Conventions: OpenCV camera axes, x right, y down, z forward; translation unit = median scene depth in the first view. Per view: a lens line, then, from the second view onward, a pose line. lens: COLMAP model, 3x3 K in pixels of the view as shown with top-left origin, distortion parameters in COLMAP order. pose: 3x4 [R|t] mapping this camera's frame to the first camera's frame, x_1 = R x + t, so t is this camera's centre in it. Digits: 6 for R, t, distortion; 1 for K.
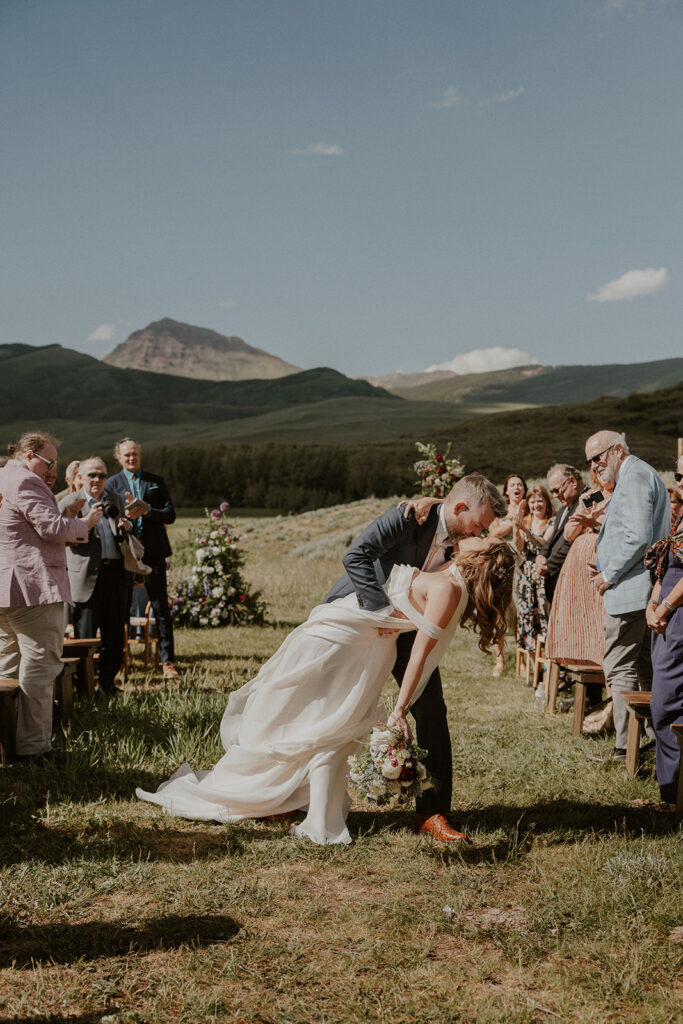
lens RADIAL K [[1924.9, 0, 343.1], [0, 1924.9, 559.6], [0, 0, 1]] dist [0.277169, -0.147301]
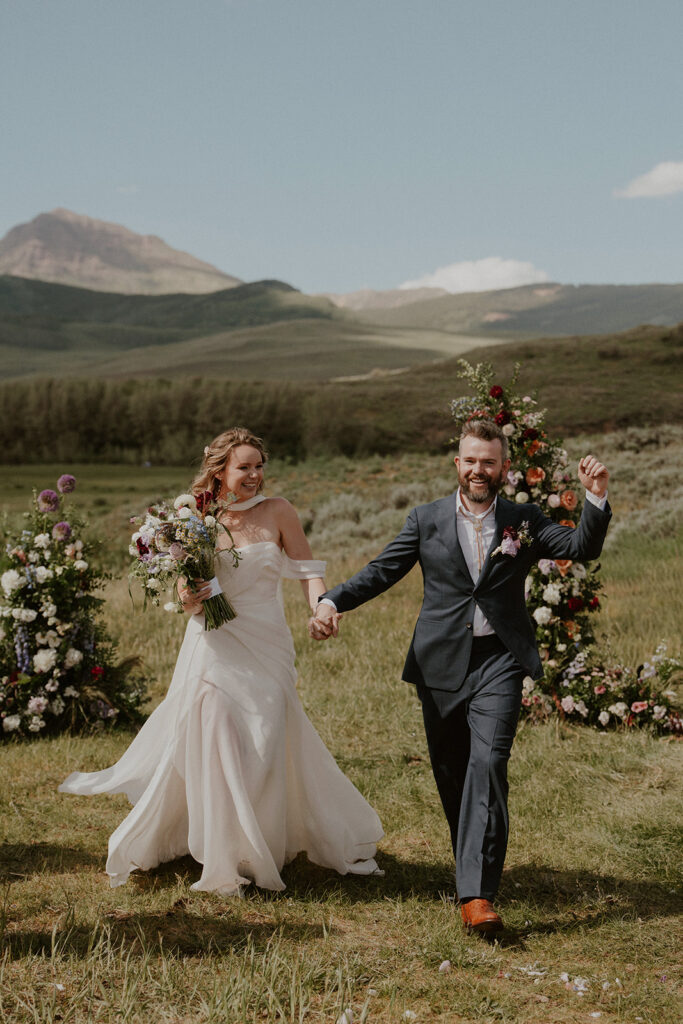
lens RADIAL K [[2090.9, 0, 372.8], [0, 2090.9, 468.3], [0, 0, 1]] dist [0.351689, 0.058834]
pose [[0.999070, 0.017027, 0.039602, -0.001990], [-0.016125, 0.999606, -0.022995, -0.008679], [-0.039978, 0.022335, 0.998951, 0.198425]]
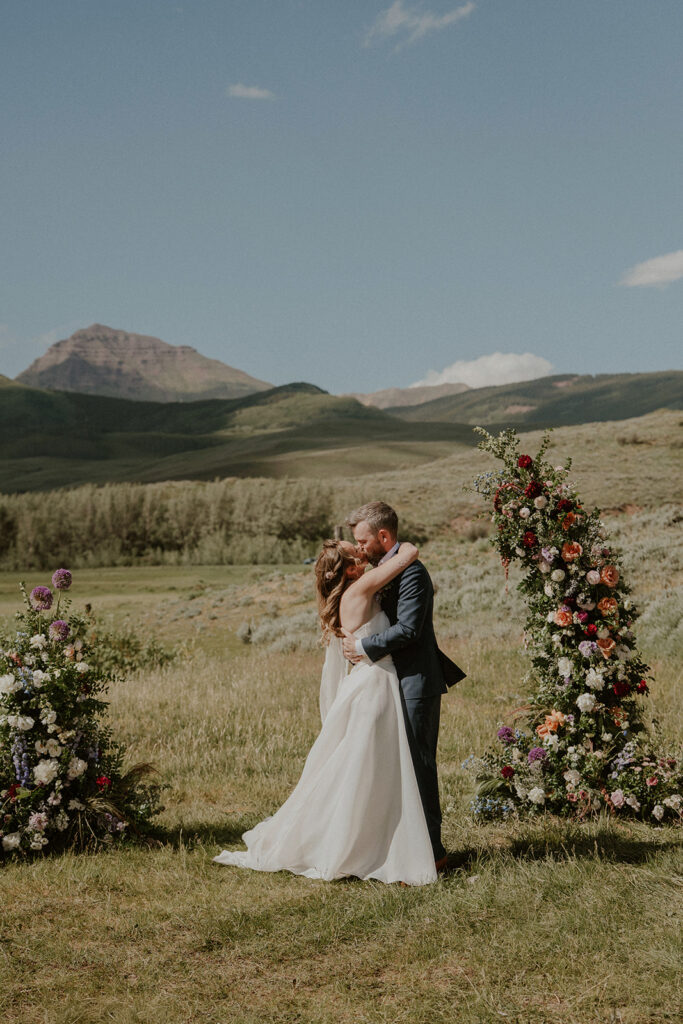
lens RADIAL K [[1924.9, 0, 343.1], [0, 1924.9, 559.6], [0, 0, 1]] dist [0.277169, -0.147301]
pose [[0.999722, -0.022688, 0.006389, 0.000756], [0.022844, 0.999413, -0.025524, -0.008080], [-0.005806, 0.025663, 0.999654, 0.234324]]
